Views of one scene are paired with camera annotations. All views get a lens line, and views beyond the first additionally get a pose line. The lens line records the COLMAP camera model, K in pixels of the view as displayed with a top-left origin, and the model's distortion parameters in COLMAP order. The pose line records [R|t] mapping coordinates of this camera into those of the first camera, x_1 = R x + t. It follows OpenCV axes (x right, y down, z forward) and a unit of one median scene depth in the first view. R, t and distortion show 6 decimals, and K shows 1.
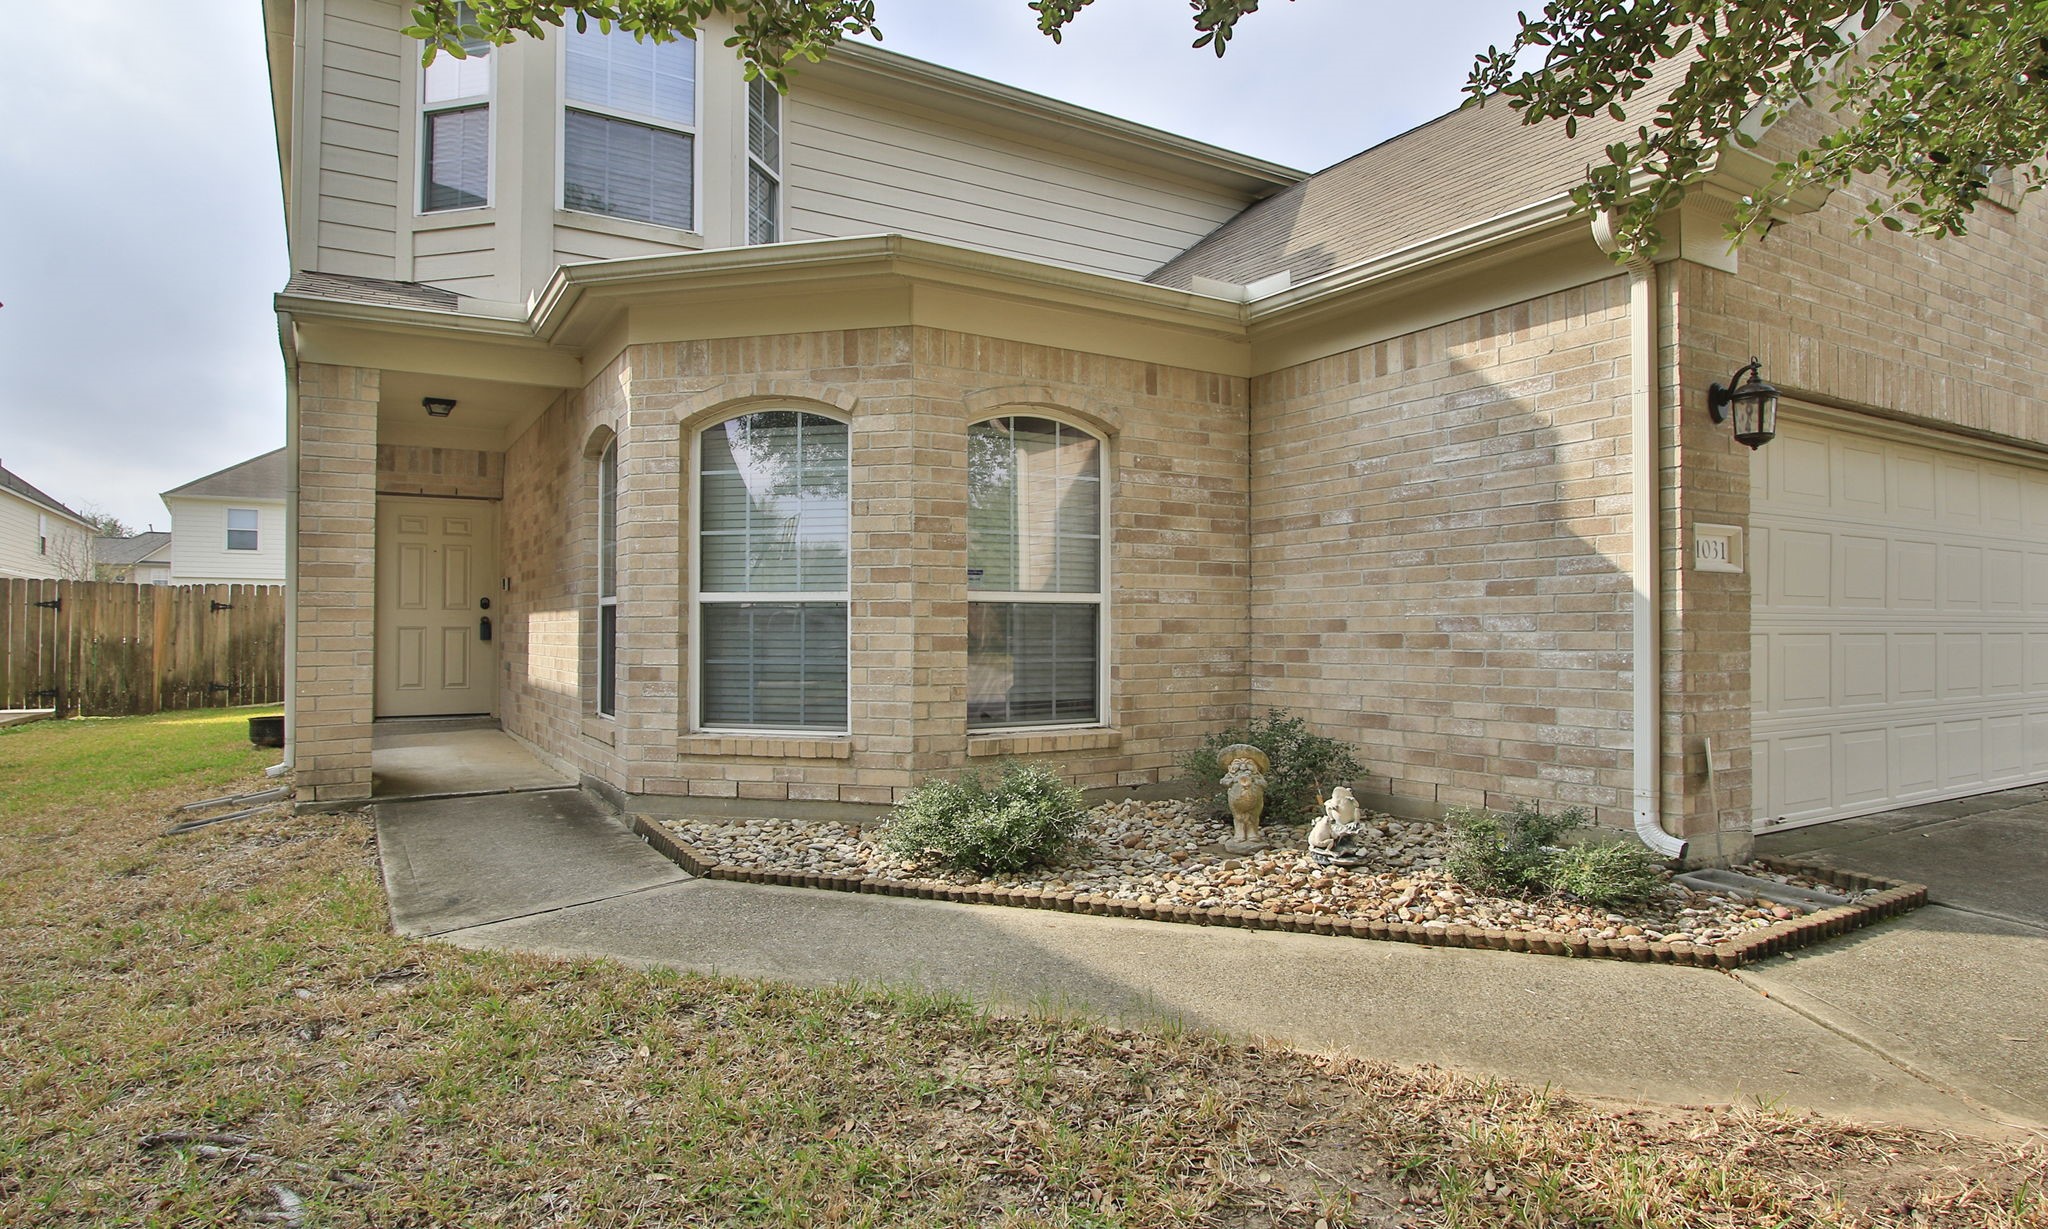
lens RADIAL K [[1166.4, 0, 1024.0], [0, 1166.4, 614.5], [0, 0, 1]] dist [-0.004025, 0.000118]
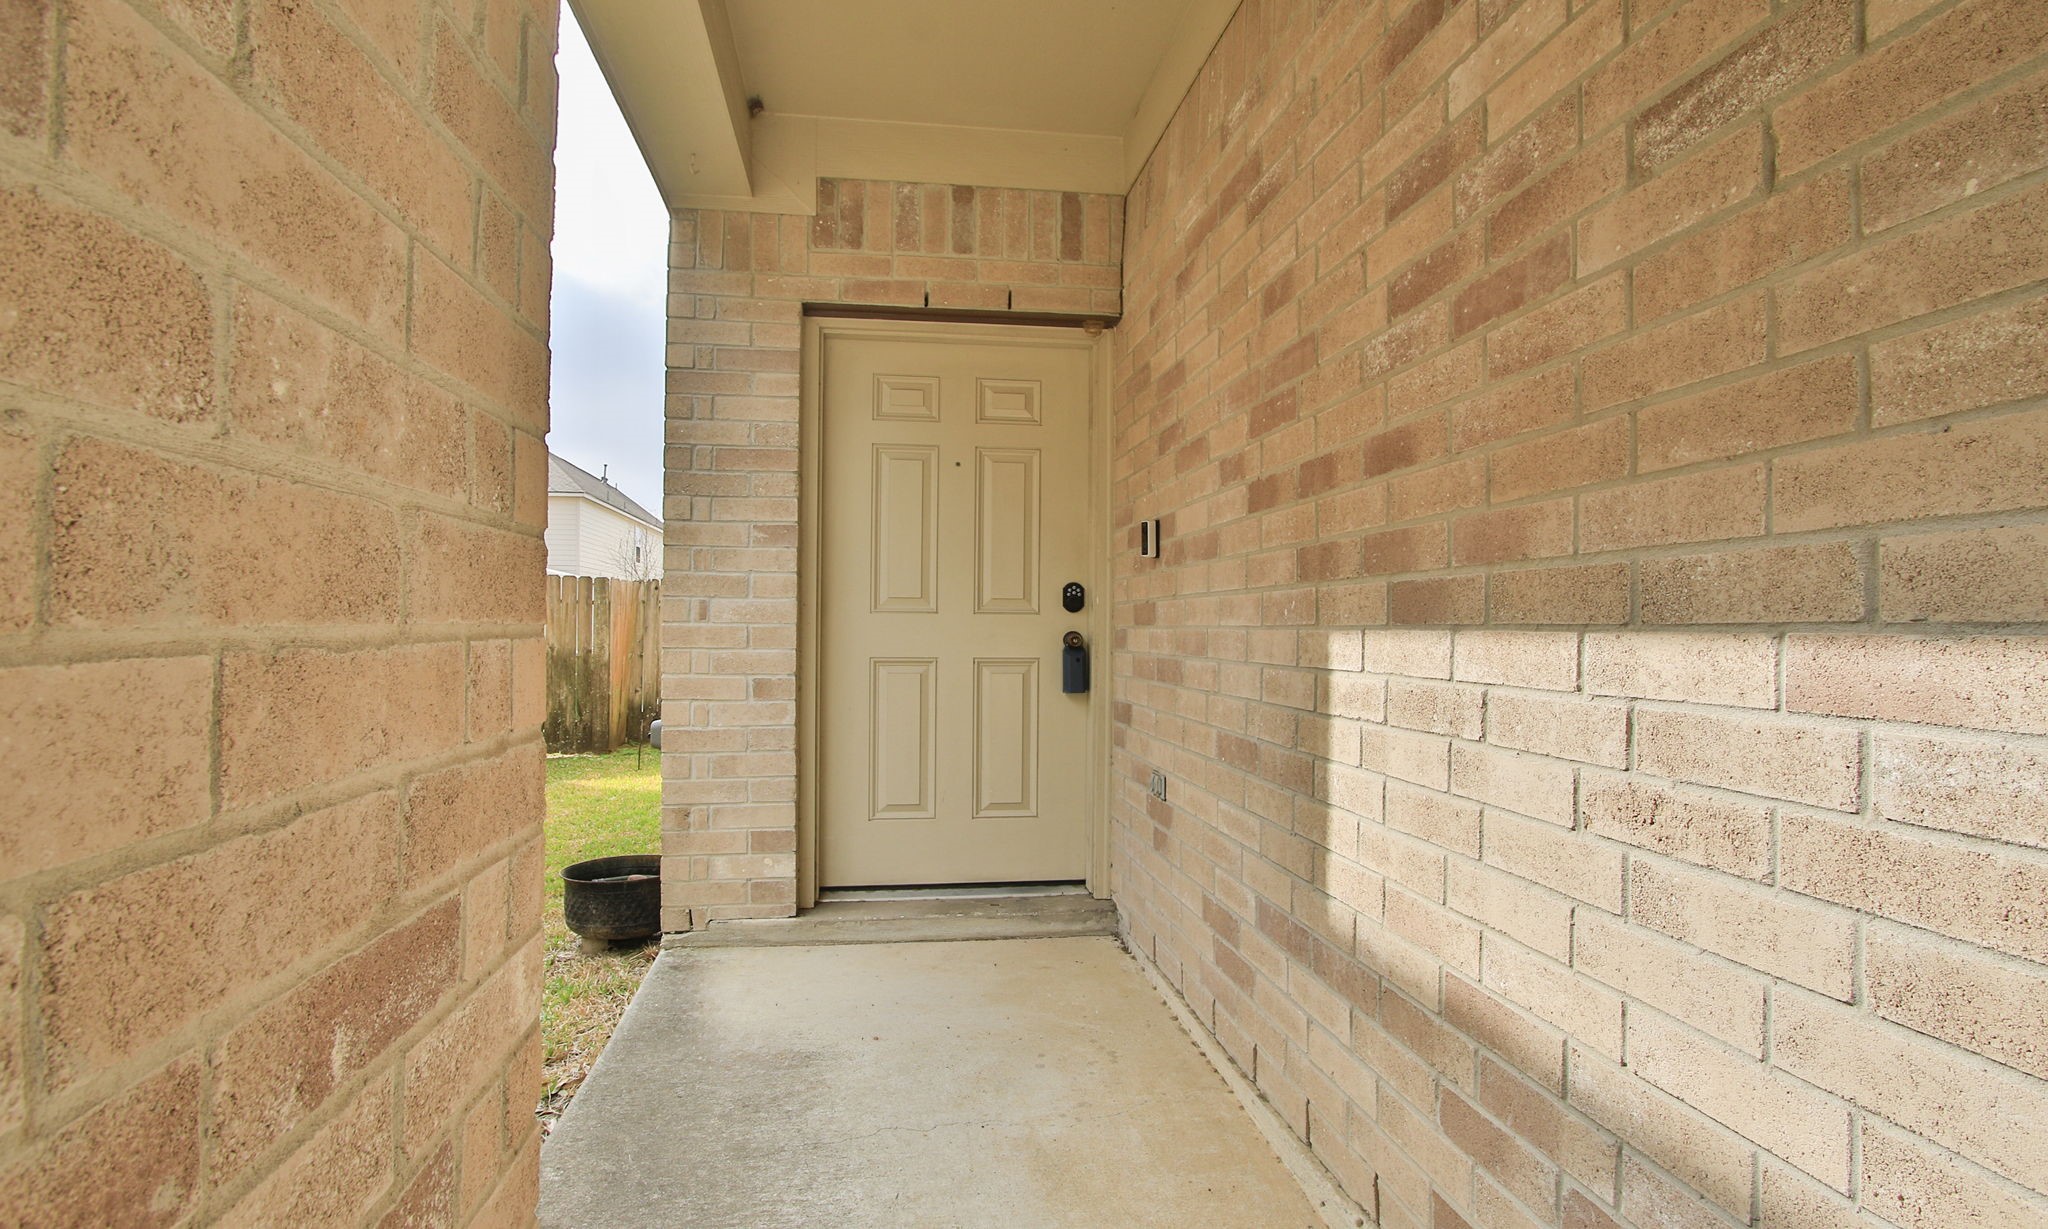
lens RADIAL K [[937.6, 0, 1024.0], [0, 937.6, 614.5], [0, 0, 1]] dist [-0.013875, 0.000694]
pose [[0.928946, 0.000559, -0.370214, -0.368769], [0.000030, 0.999999, 0.001584, -0.004453], [0.370215, -0.001482, 0.928945, 0.717101]]
